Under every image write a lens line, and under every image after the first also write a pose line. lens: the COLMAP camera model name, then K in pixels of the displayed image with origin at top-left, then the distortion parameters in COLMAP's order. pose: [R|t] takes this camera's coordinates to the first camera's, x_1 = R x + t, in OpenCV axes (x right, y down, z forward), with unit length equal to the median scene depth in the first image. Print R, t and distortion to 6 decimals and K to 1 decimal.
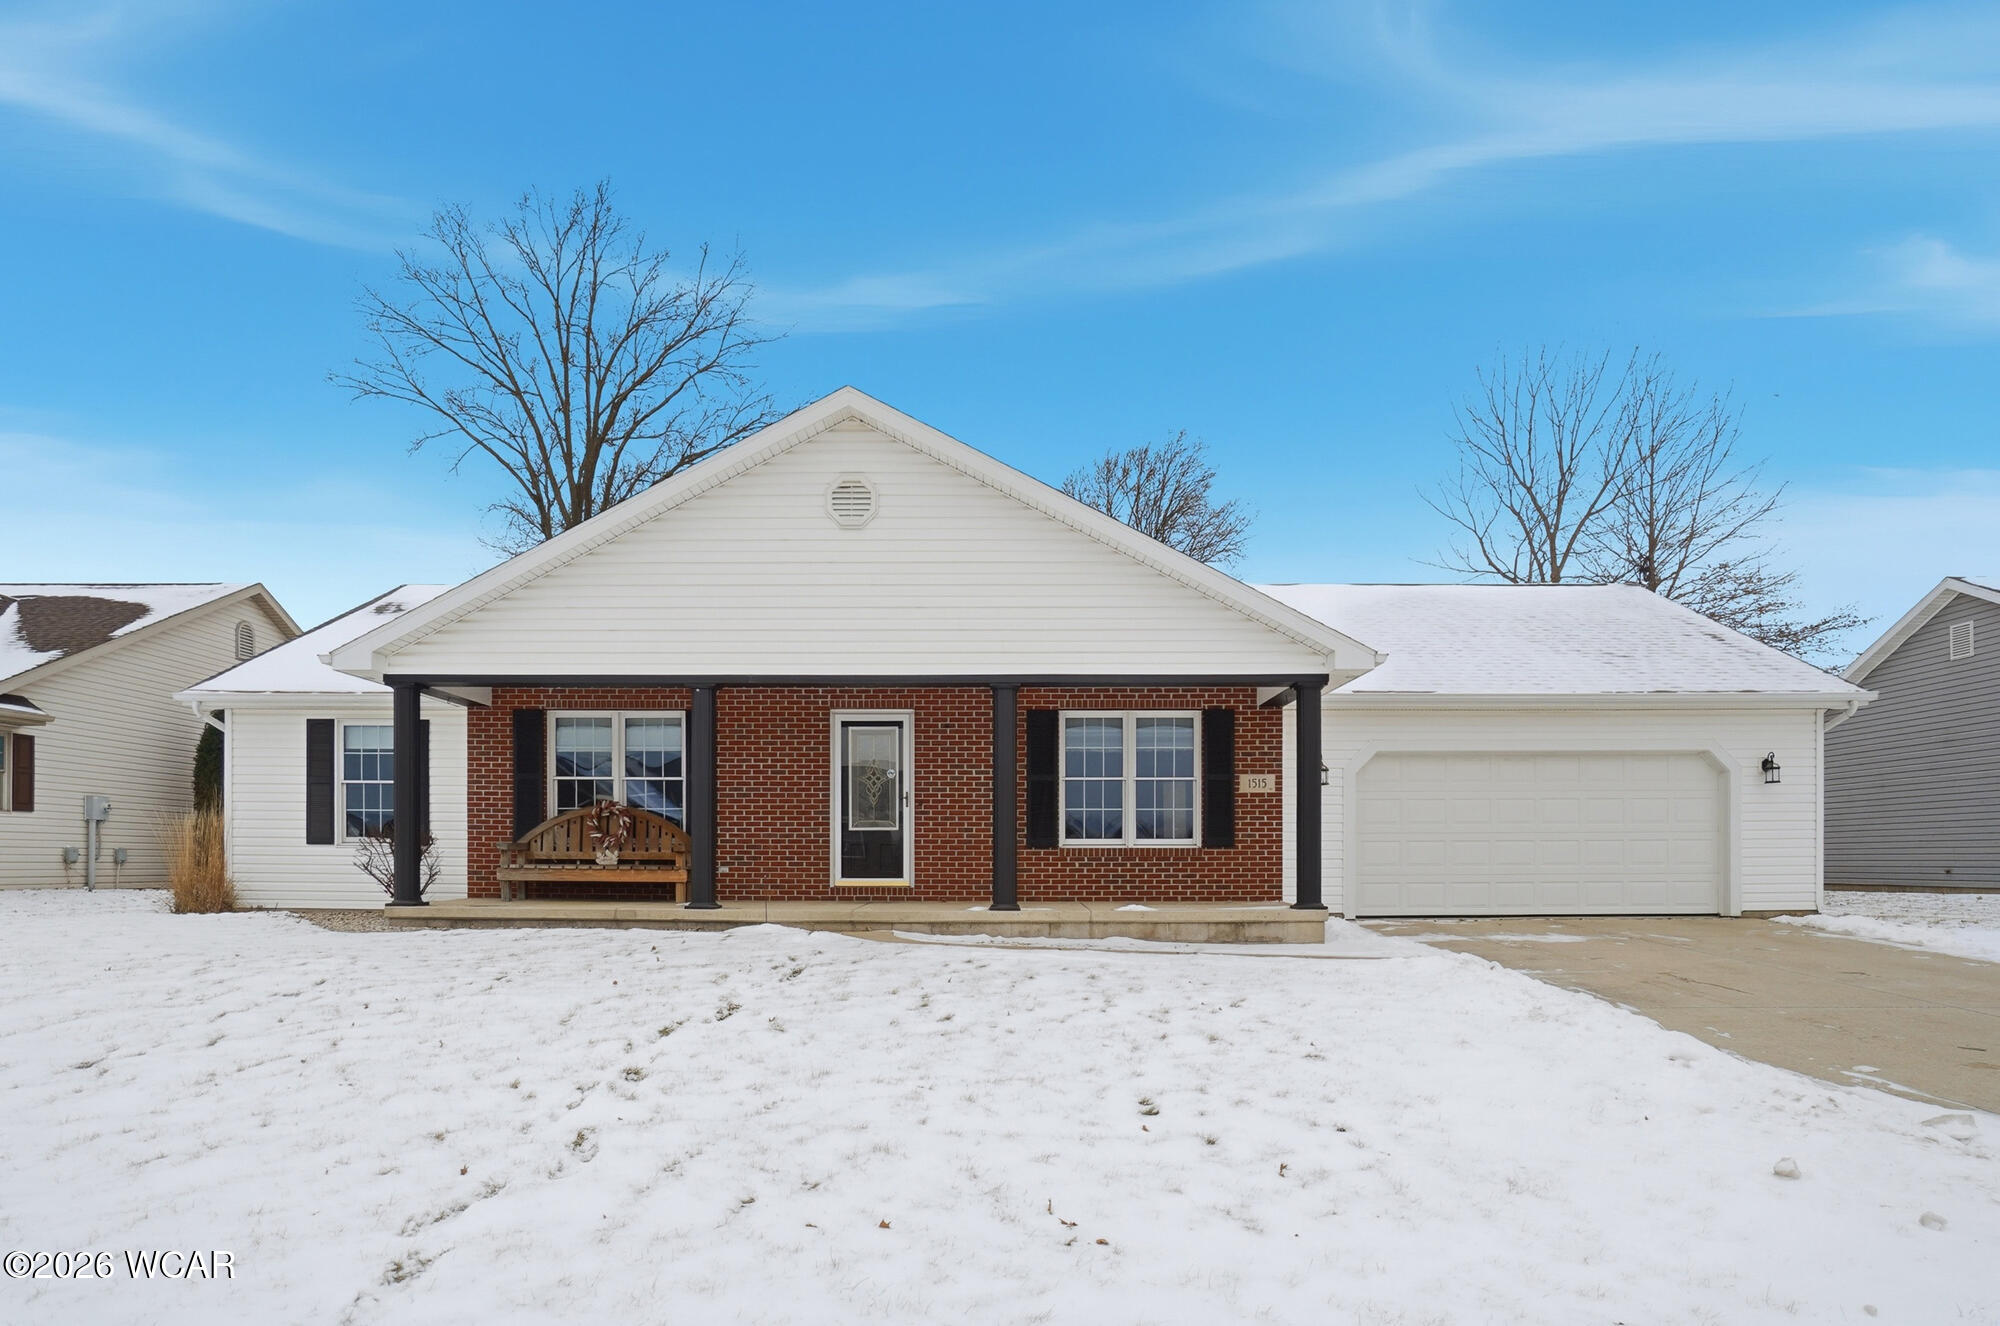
lens RADIAL K [[991.5, 0, 1000.2], [0, 991.5, 618.4], [0, 0, 1]] dist [-0.022342, 0.000689]
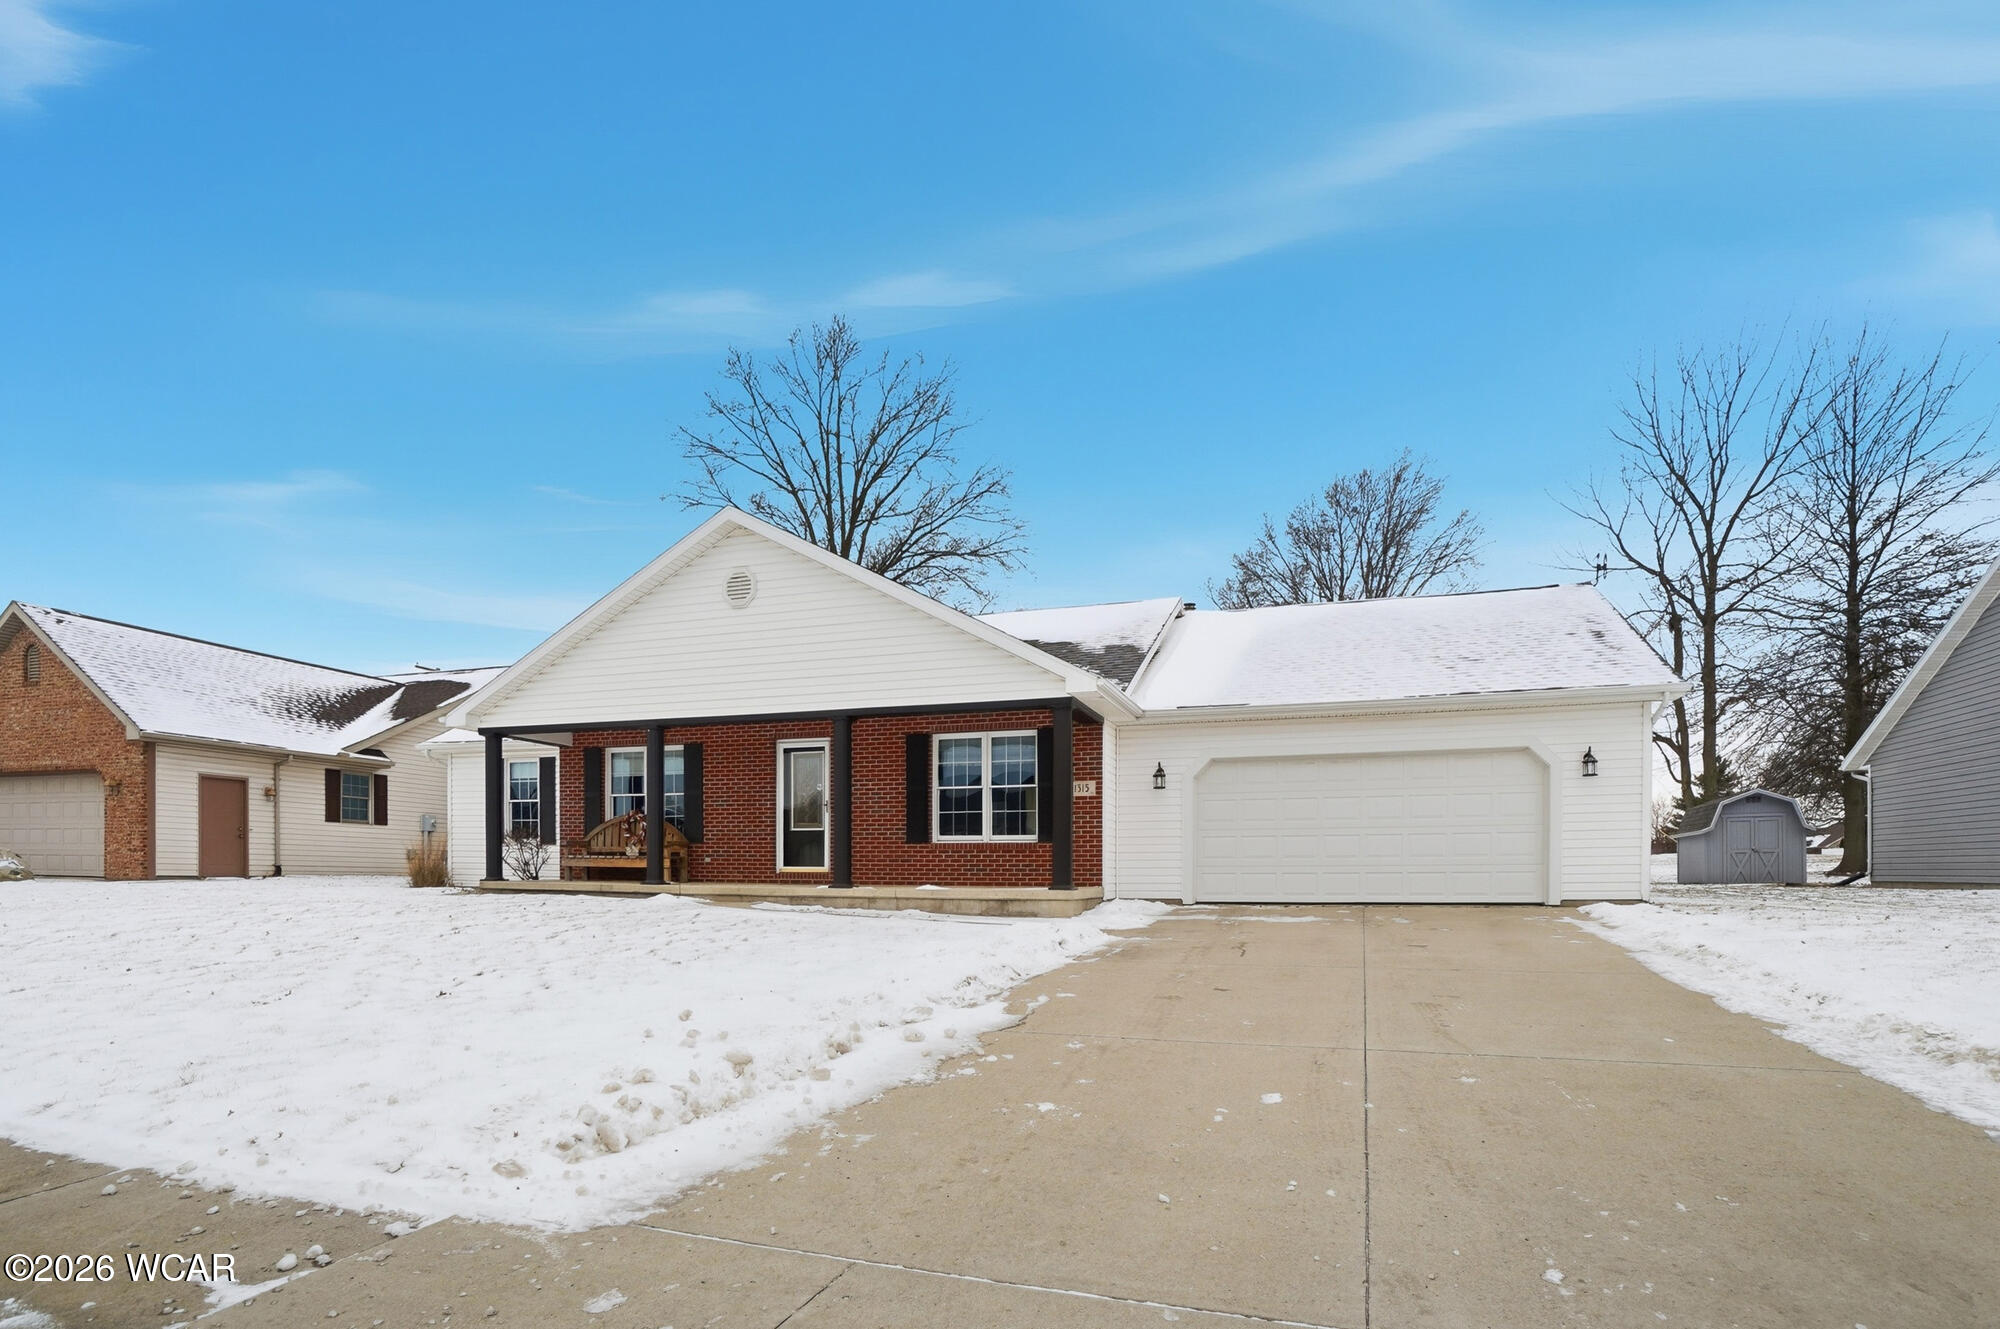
lens RADIAL K [[887.3, 0, 981.2], [0, 887.3, 639.7], [0, 0, 1]] dist [-0.044543, 0.011901]
pose [[0.955334, -0.070651, -0.286960, 0.453768], [0.066876, 0.997497, -0.022947, 0.002954], [0.287863, 0.002731, 0.957668, -0.063208]]
